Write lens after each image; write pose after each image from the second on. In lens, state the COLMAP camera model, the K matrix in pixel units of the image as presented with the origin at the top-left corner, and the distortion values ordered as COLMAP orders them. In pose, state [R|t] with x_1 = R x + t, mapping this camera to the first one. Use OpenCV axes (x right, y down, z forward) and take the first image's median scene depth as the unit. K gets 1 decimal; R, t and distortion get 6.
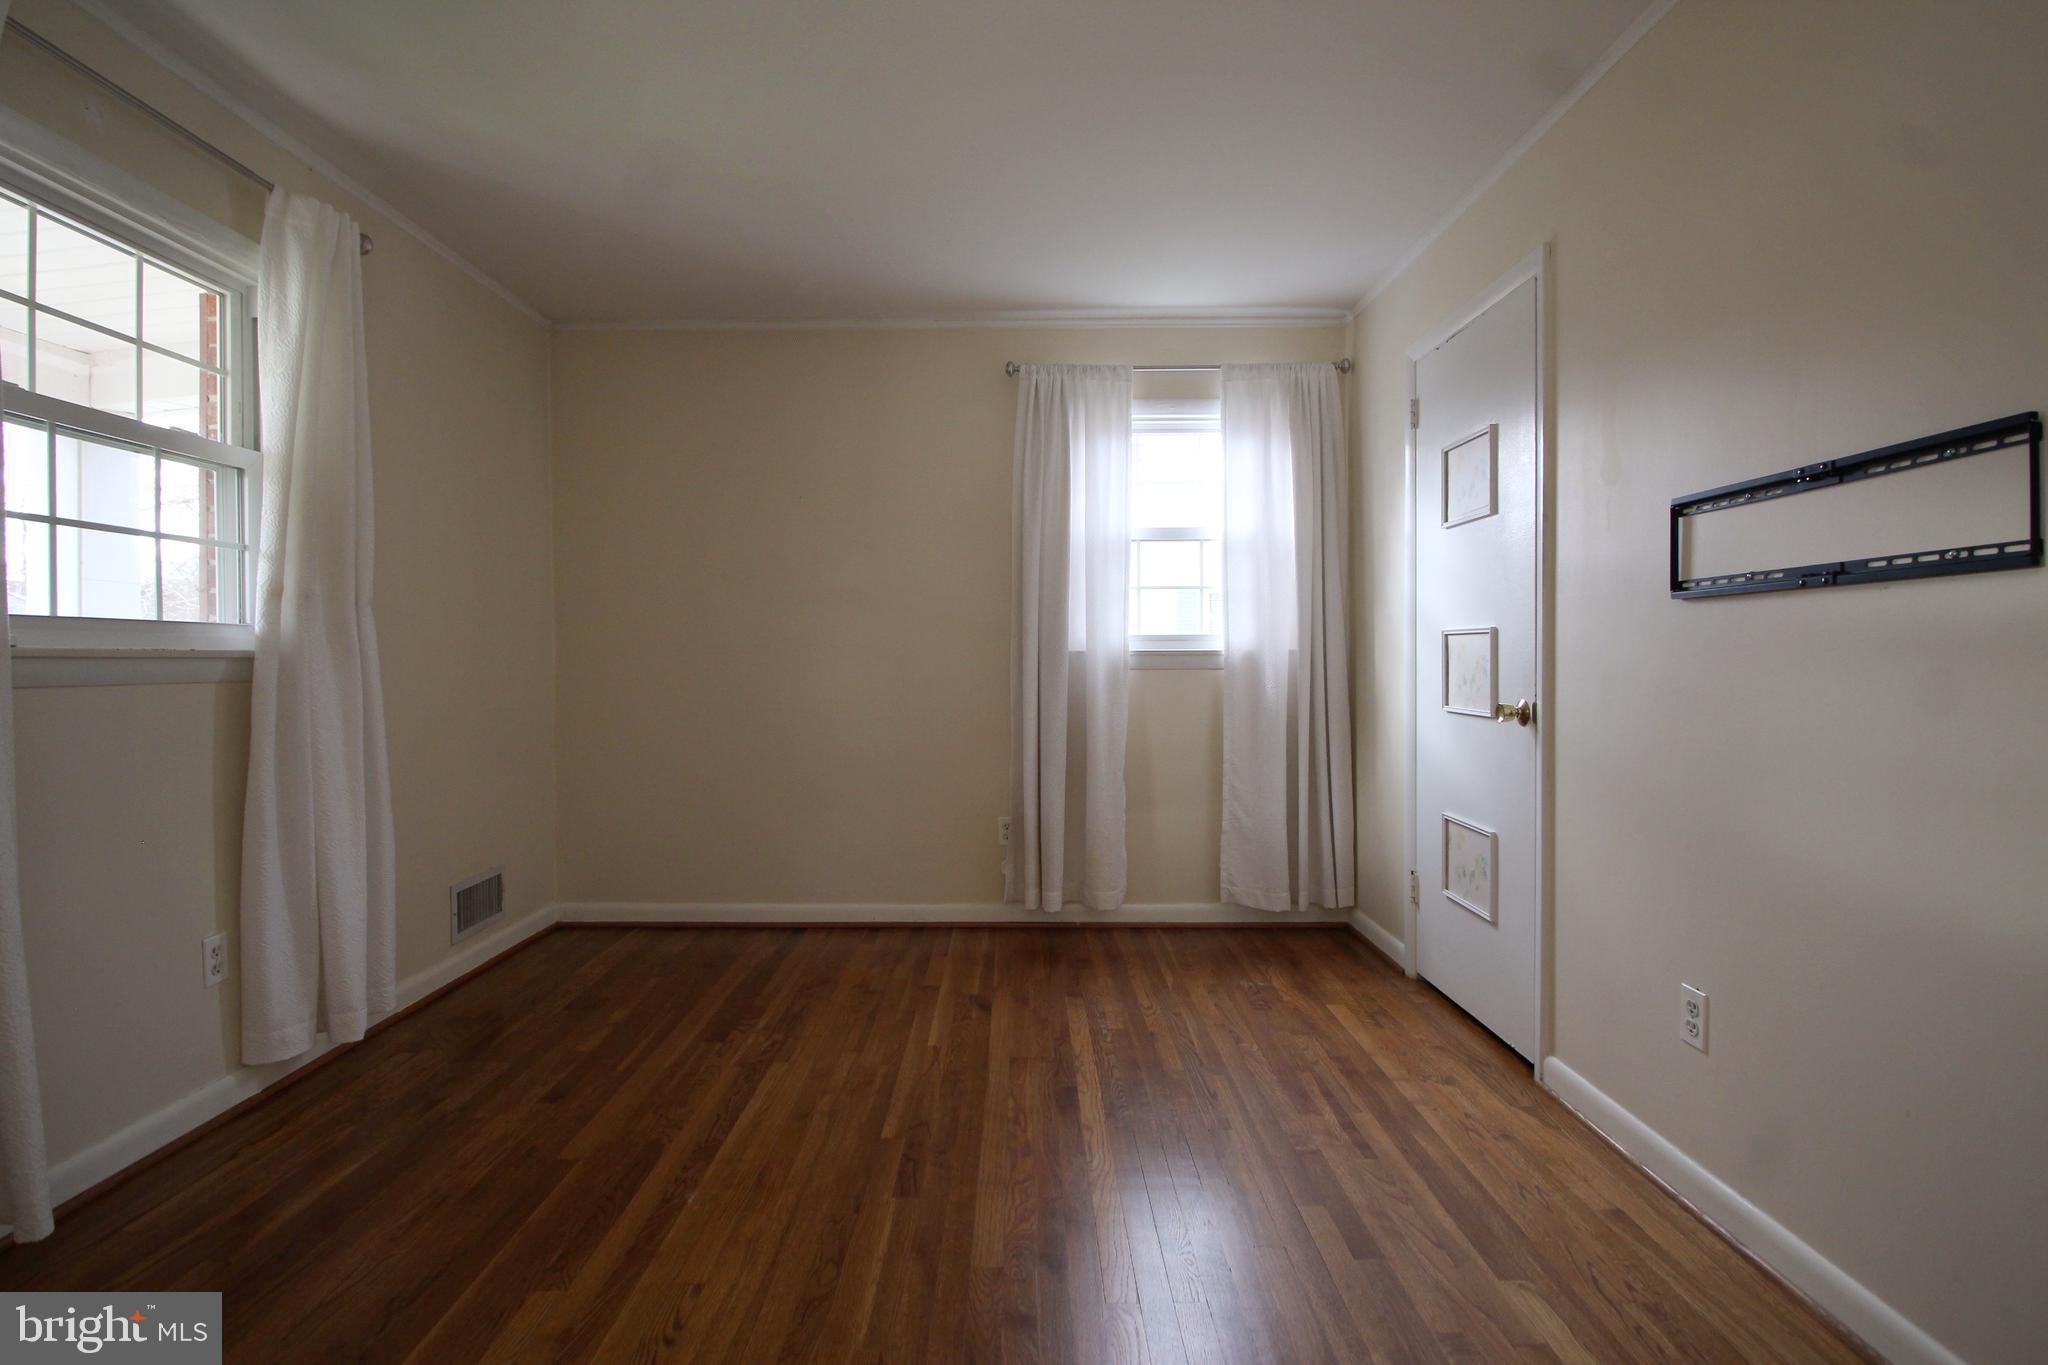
lens RADIAL K [[1035.5, 0, 1018.2], [0, 1035.5, 659.9], [0, 0, 1]] dist [-0.000121, -0.000594]
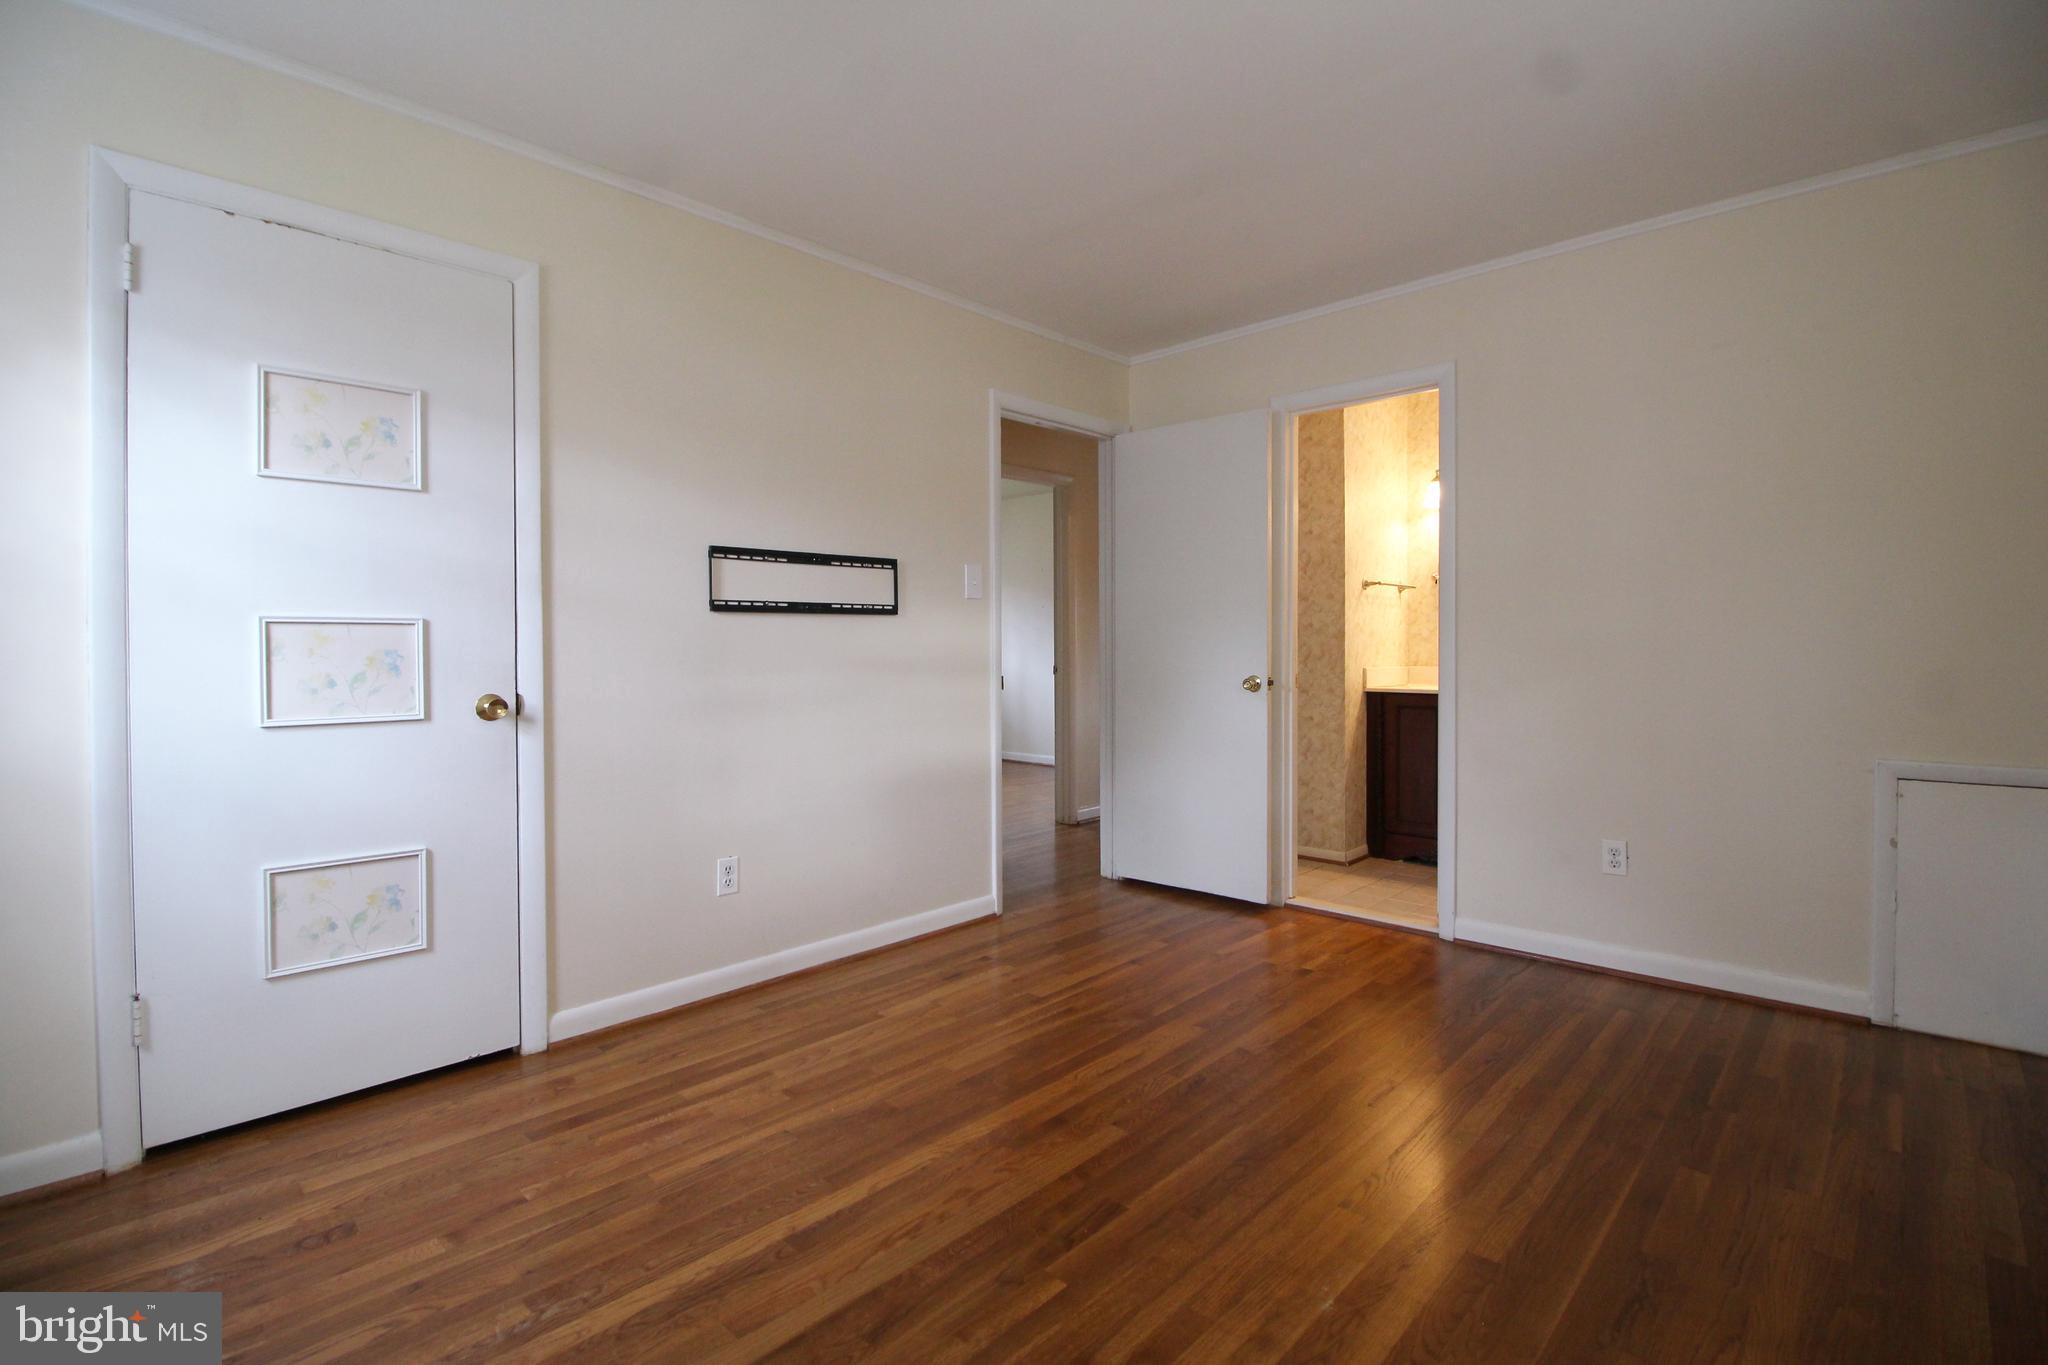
lens RADIAL K [[950.4, 0, 1014.4], [0, 950.4, 657.5], [0, 0, 1]] dist [0.000486, -0.012736]
pose [[-0.726960, -0.002922, 0.686673, -0.568439], [0.009780, 0.999845, 0.014609, -0.005631], [-0.686610, 0.017335, -0.726820, 1.493914]]
